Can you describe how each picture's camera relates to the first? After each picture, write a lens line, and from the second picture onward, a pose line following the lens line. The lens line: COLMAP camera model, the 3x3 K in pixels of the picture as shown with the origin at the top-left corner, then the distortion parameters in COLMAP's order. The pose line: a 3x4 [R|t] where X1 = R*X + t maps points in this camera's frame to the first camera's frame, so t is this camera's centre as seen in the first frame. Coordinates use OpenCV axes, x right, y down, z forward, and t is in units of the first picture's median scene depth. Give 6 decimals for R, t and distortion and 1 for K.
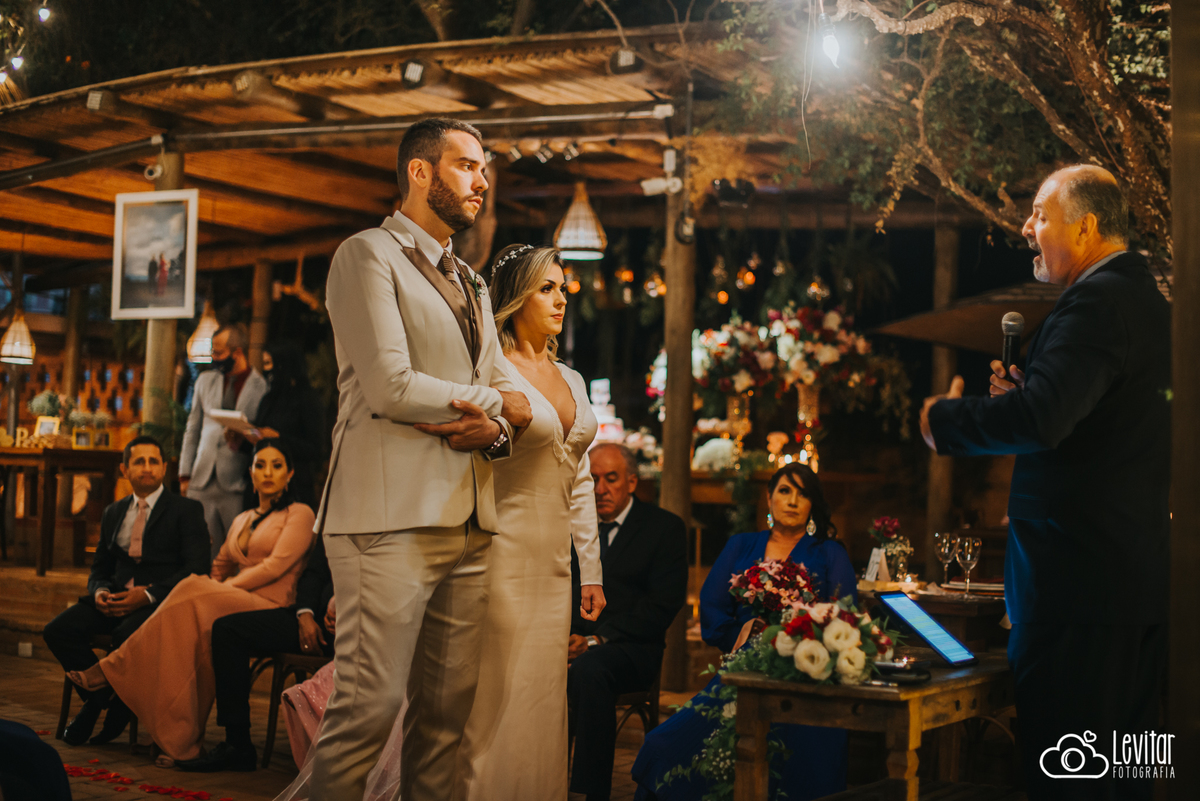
lens RADIAL K [[1725.8, 0, 537.6], [0, 1725.8, 377.8], [0, 0, 1]] dist [-0.127927, 0.000000]
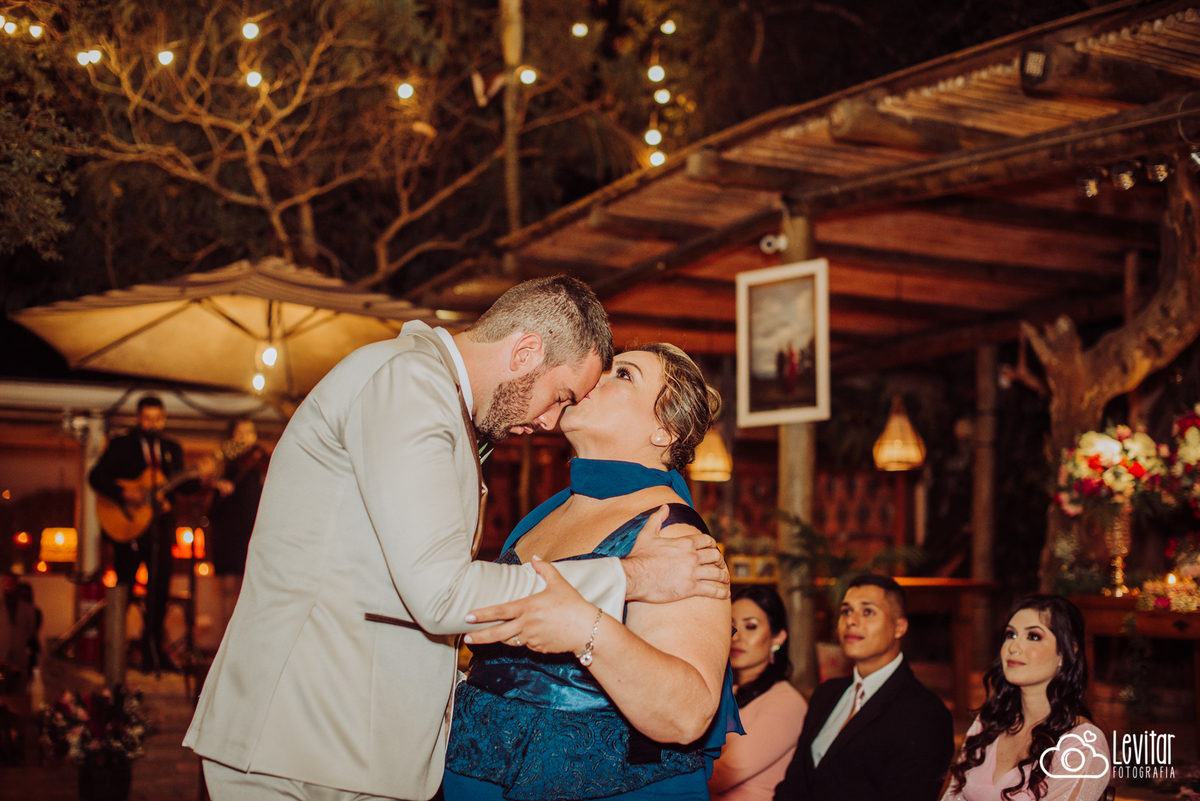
lens RADIAL K [[1725.8, 0, 596.5], [0, 1725.8, 385.7], [0, 0, 1]] dist [-0.127927, 0.000000]
pose [[0.893609, -0.070058, -0.443345, 0.065682], [0.047907, 0.996988, -0.060984, -0.007968], [0.446282, 0.033257, 0.894274, 0.265354]]
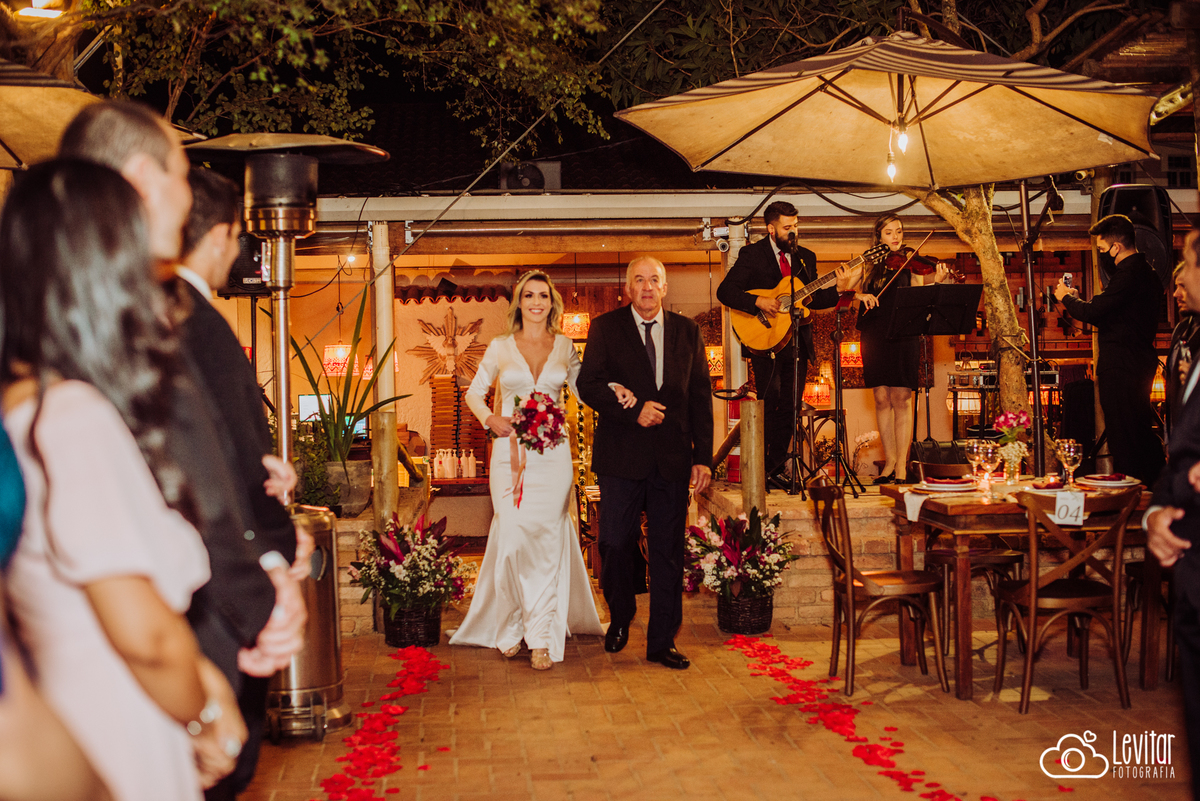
lens RADIAL K [[1725.8, 0, 599.4], [0, 1725.8, 399.1], [0, 0, 1]] dist [-0.127927, 0.000000]
pose [[0.645882, -0.034258, -0.762668, 0.024698], [0.087610, 0.995719, 0.029468, -0.001533], [0.758394, -0.085850, 0.646118, 0.373167]]
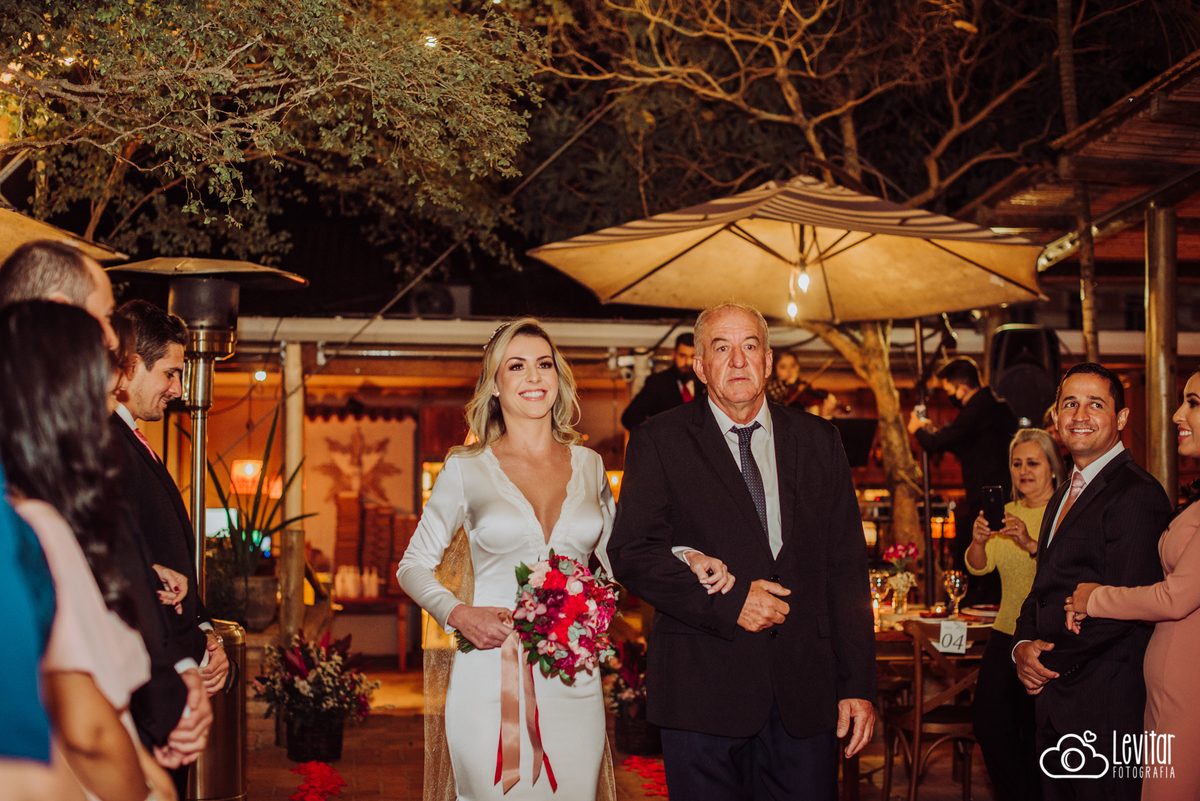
lens RADIAL K [[1725.8, 0, 599.8], [0, 1725.8, 401.6], [0, 0, 1]] dist [-0.127927, 0.000000]
pose [[0.688420, -0.069388, -0.721986, 0.046217], [0.063456, 0.997358, -0.035347, -0.003838], [0.722531, -0.021480, 0.691005, 0.353677]]
